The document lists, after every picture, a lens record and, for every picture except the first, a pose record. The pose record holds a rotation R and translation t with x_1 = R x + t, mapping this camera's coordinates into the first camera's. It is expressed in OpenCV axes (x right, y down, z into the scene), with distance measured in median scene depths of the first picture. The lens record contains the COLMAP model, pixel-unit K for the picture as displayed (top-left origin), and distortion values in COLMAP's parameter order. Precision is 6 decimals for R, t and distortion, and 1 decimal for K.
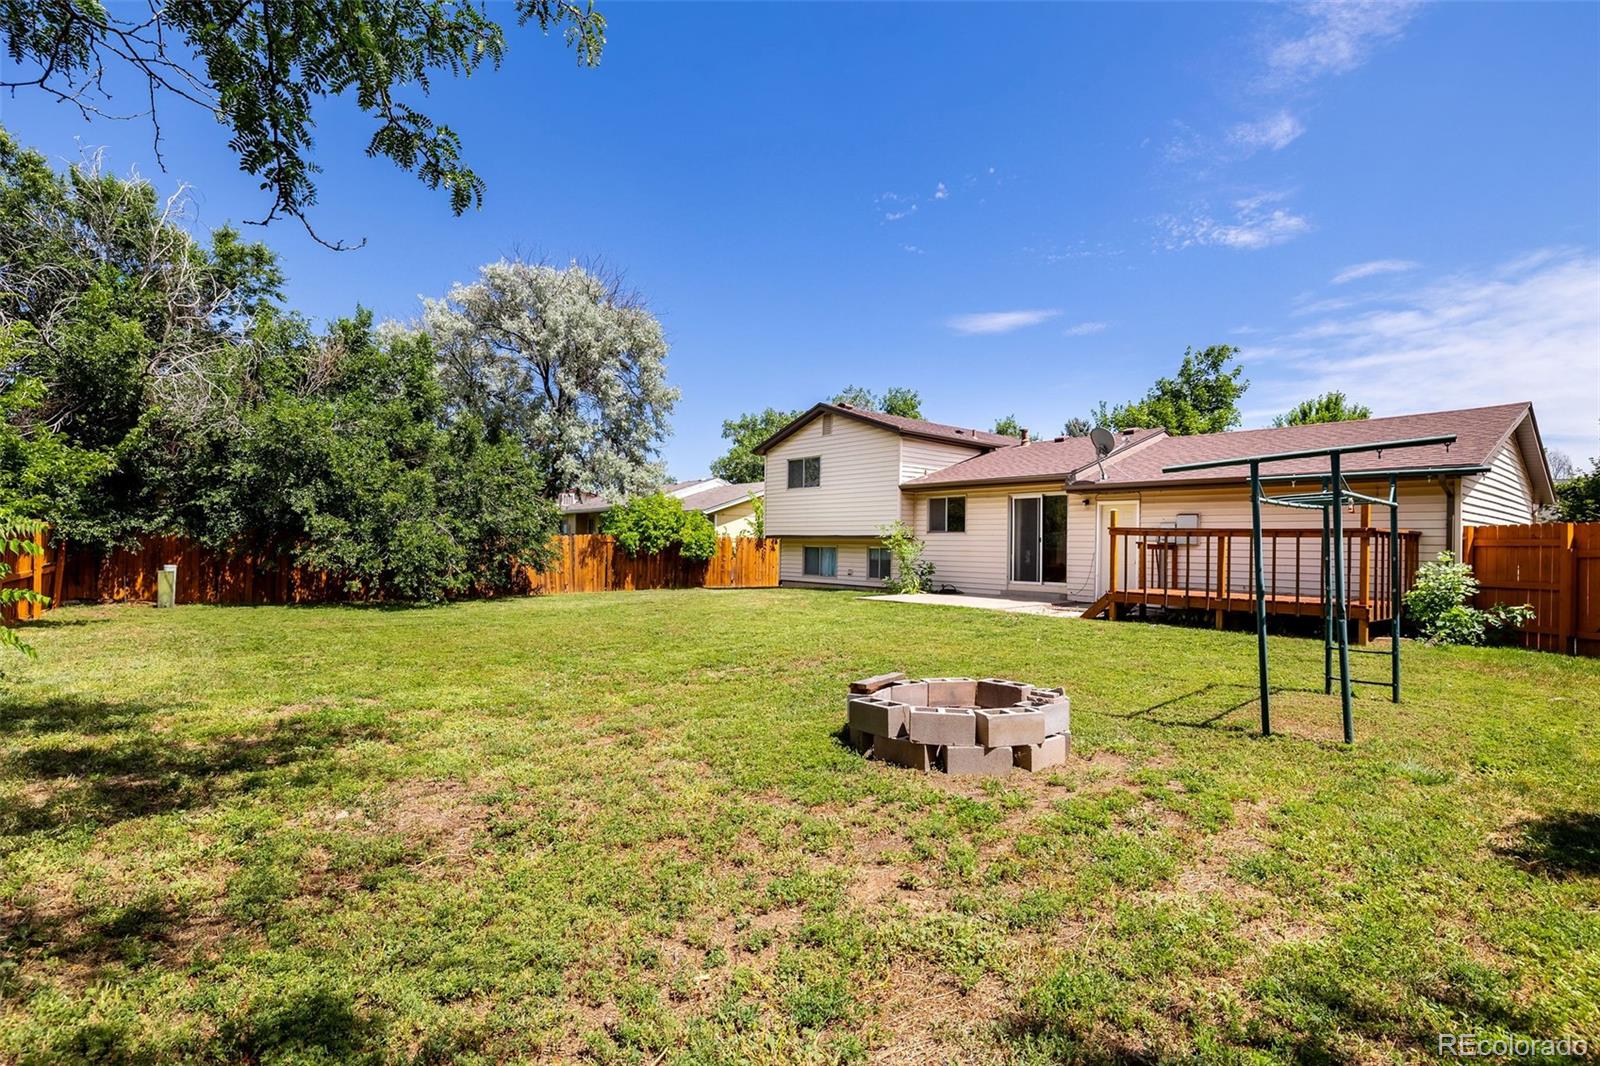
lens RADIAL K [[762.1, 0, 800.0], [0, 762.1, 533.0], [0, 0, 1]] dist [-0.000301, 0.000063]
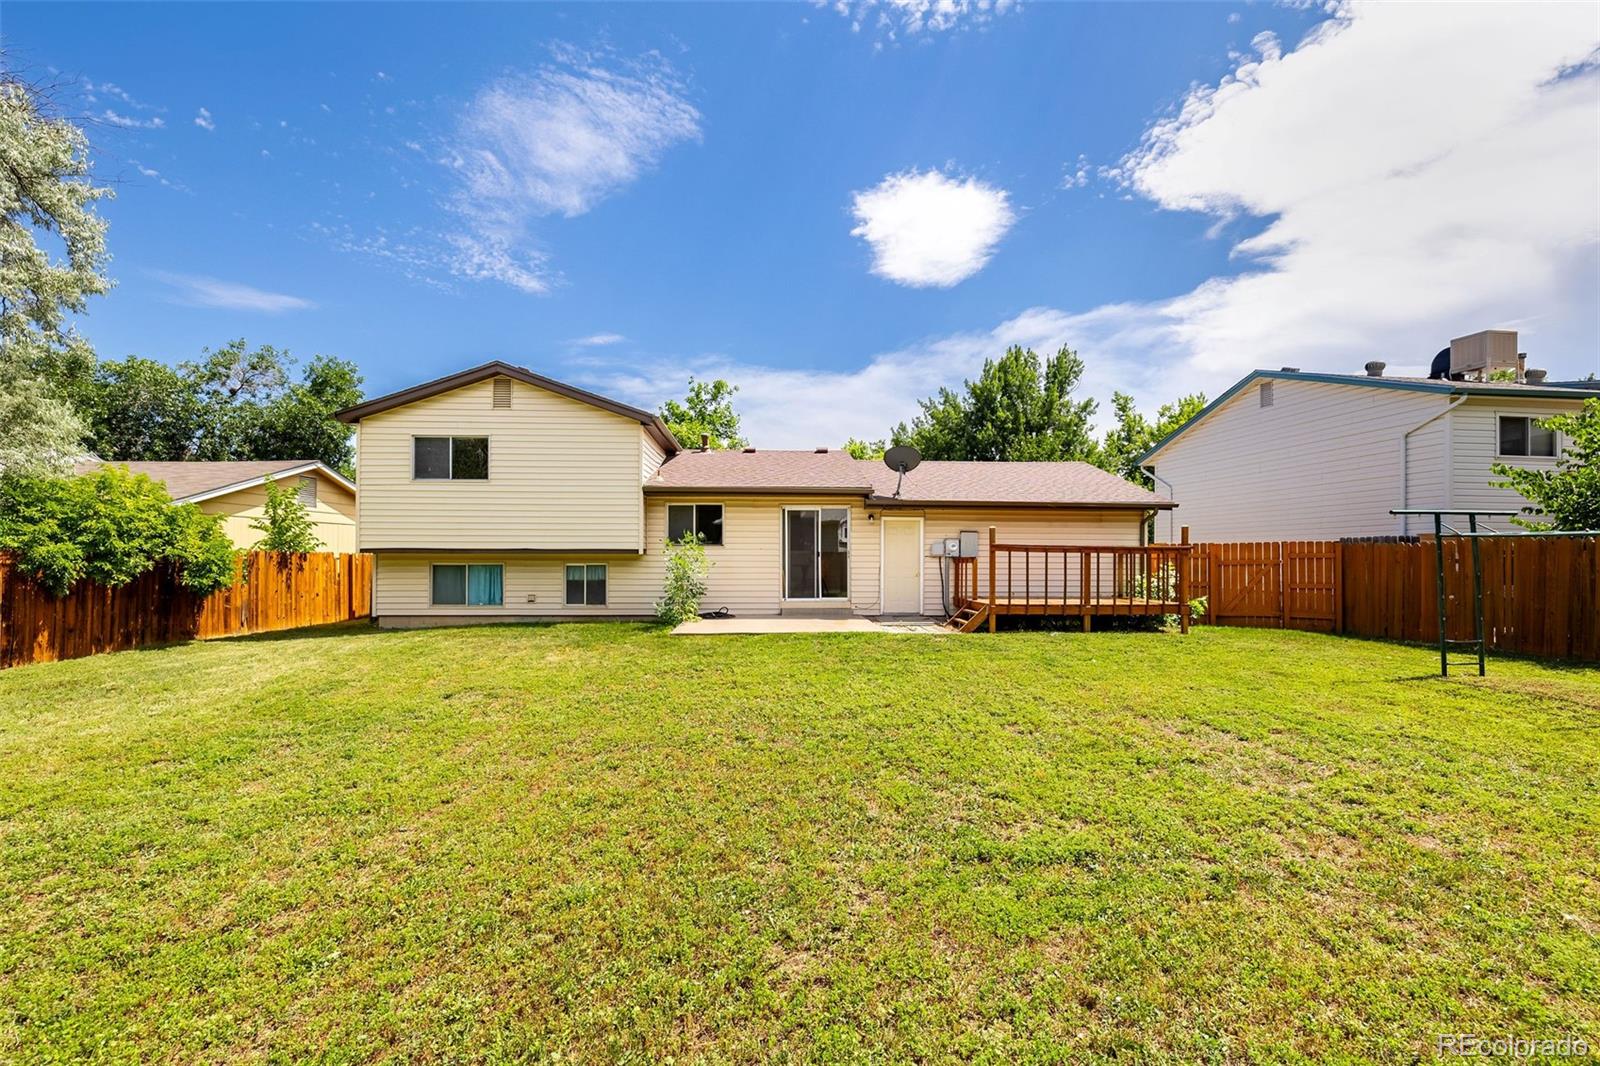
lens RADIAL K [[705.0, 0, 796.9], [0, 705.0, 545.7], [0, 0, 1]] dist [0.001675, 0.000446]
pose [[0.606663, -0.002139, 0.794956, -0.372519], [-0.006085, 0.999955, 0.007335, -0.007163], [-0.794936, -0.009287, 0.606623, 0.438701]]
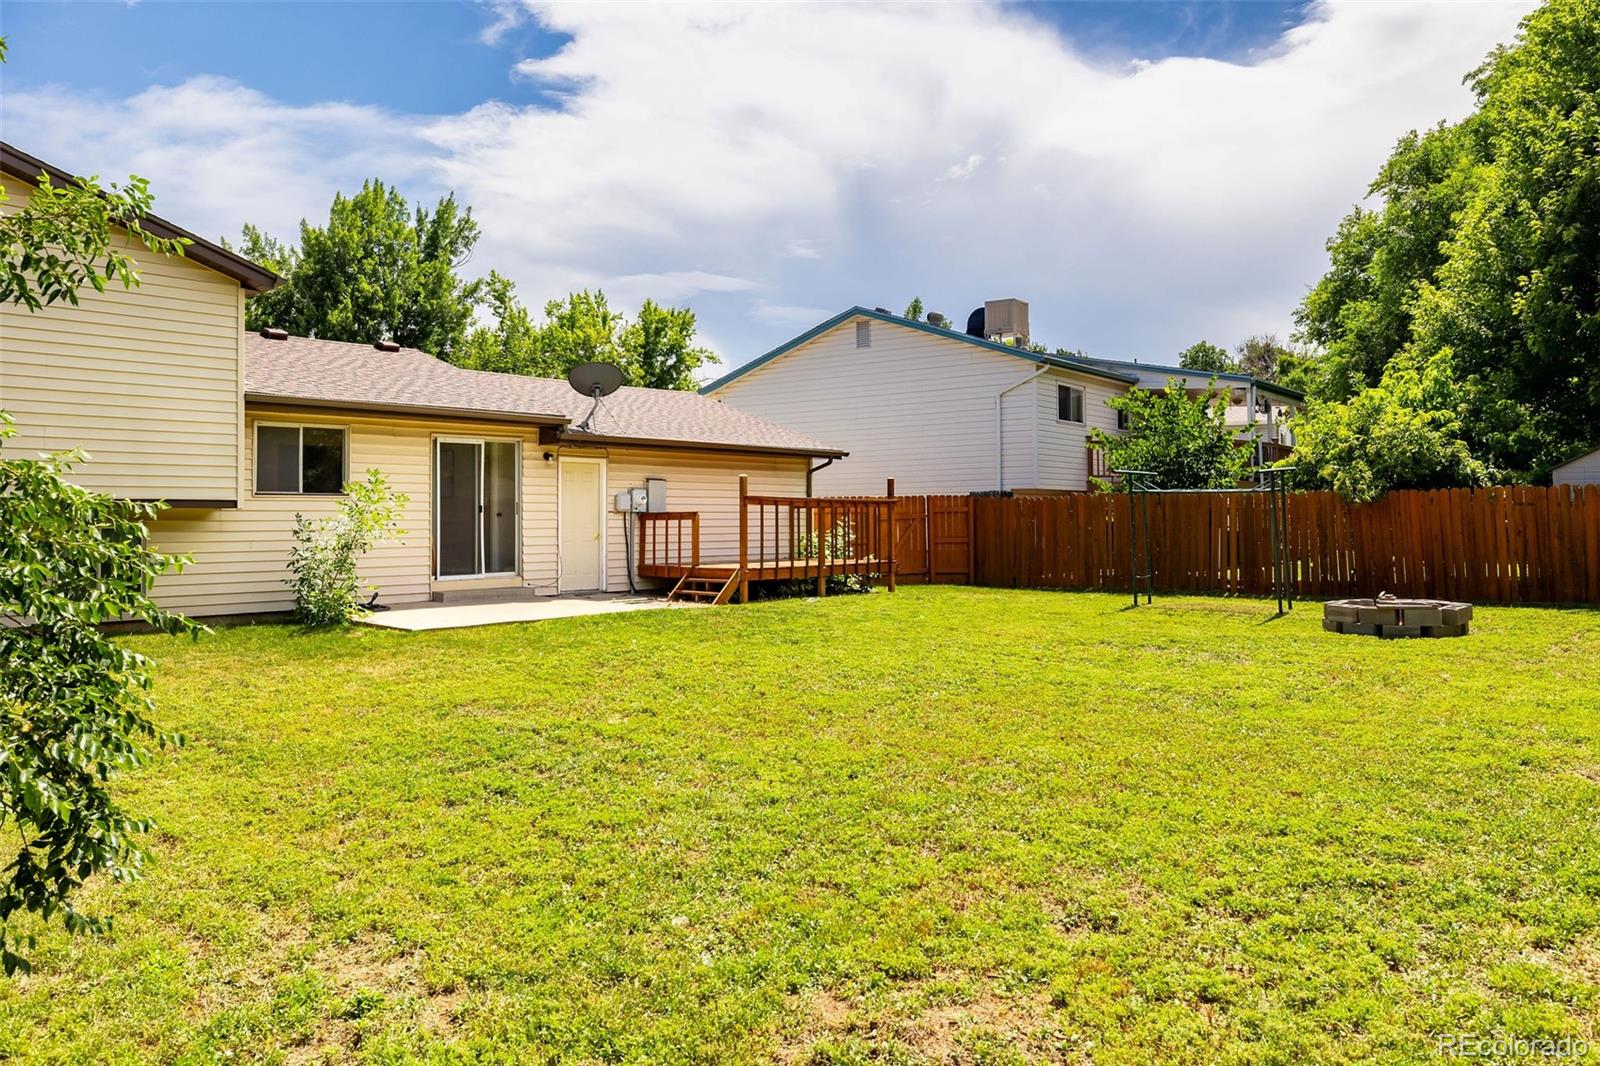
lens RADIAL K [[1241.2, 0, 799.8], [0, 1241.2, 460.1], [0, 0, 1]] dist [-0.003509, -0.002188]
pose [[-0.167892, 0.032298, 0.985276, -0.704082], [-0.012570, 0.999312, -0.034900, 0.000809], [-0.985725, -0.018245, -0.167371, 0.827367]]
